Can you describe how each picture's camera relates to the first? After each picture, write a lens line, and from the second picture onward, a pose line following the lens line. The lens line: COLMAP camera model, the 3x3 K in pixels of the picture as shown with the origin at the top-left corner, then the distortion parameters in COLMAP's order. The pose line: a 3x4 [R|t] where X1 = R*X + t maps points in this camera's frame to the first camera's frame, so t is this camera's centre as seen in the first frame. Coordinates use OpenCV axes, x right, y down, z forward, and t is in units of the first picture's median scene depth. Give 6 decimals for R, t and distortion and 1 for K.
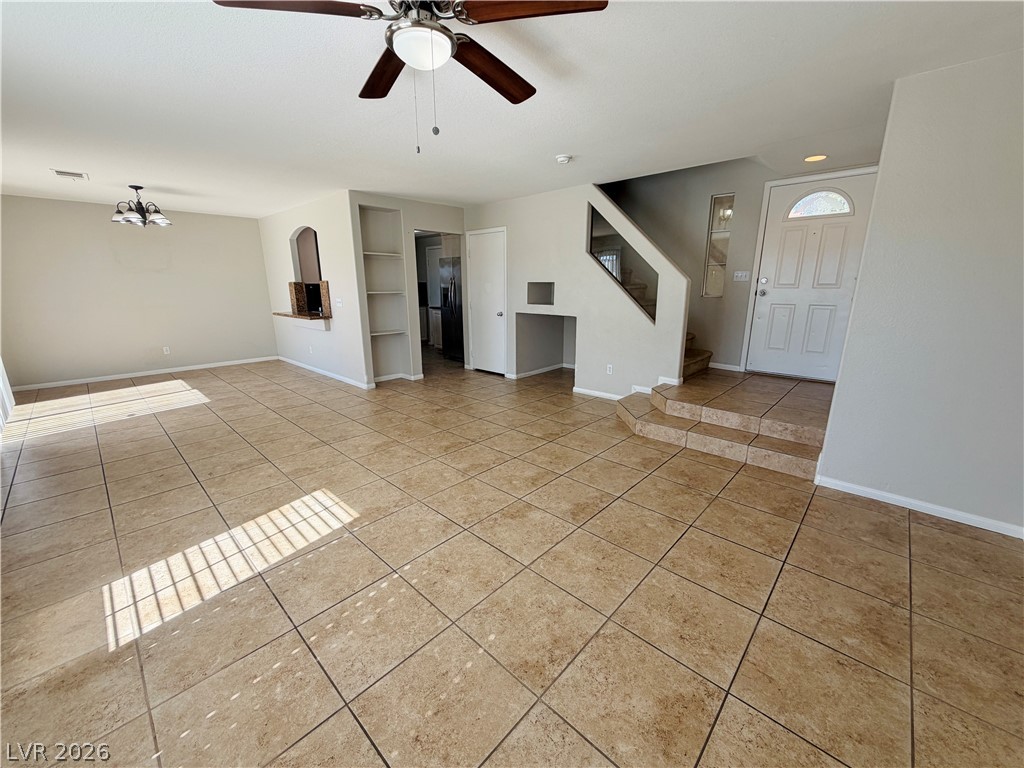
lens RADIAL K [[406.9, 0, 508.8], [0, 406.9, 381.8], [0, 0, 1]] dist [-0.001624, 0.000274]
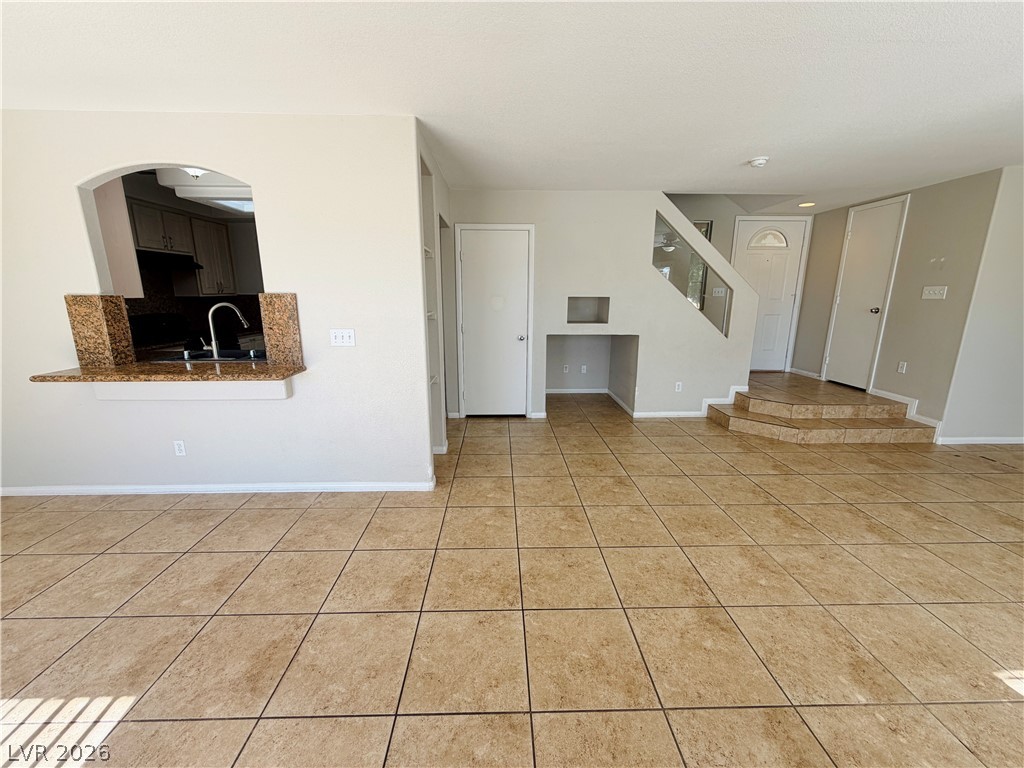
lens RADIAL K [[406.9, 0, 507.6], [0, 406.9, 384.2], [0, 0, 1]] dist [-0.001624, 0.000274]
pose [[0.709929, -0.147183, 0.688722, -0.914354], [0.161613, 0.985869, 0.044096, -0.187846], [-0.685479, 0.080001, 0.723684, 0.747704]]
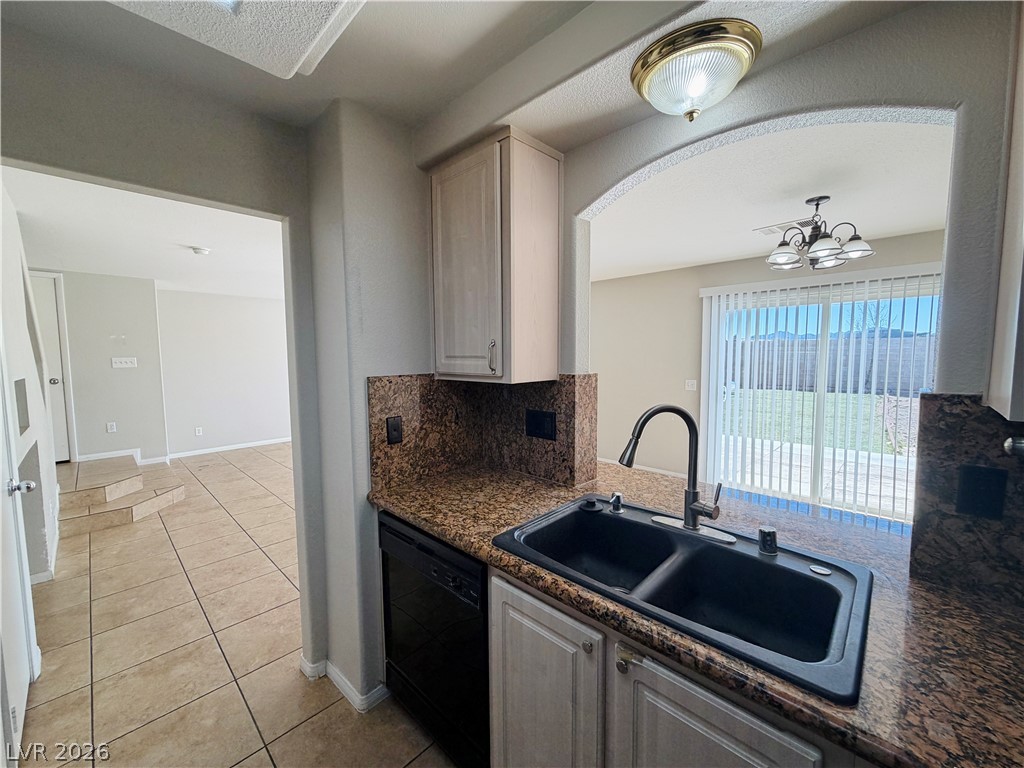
lens RADIAL K [[406.9, 0, 511.6], [0, 406.9, 382.4], [0, 0, 1]] dist [-0.001624, 0.000274]
pose [[-0.999885, 0.013922, 0.006084, -0.615394], [0.015116, 0.951928, 0.305948, -0.517510], [-0.001533, 0.306005, -0.952029, 1.994757]]
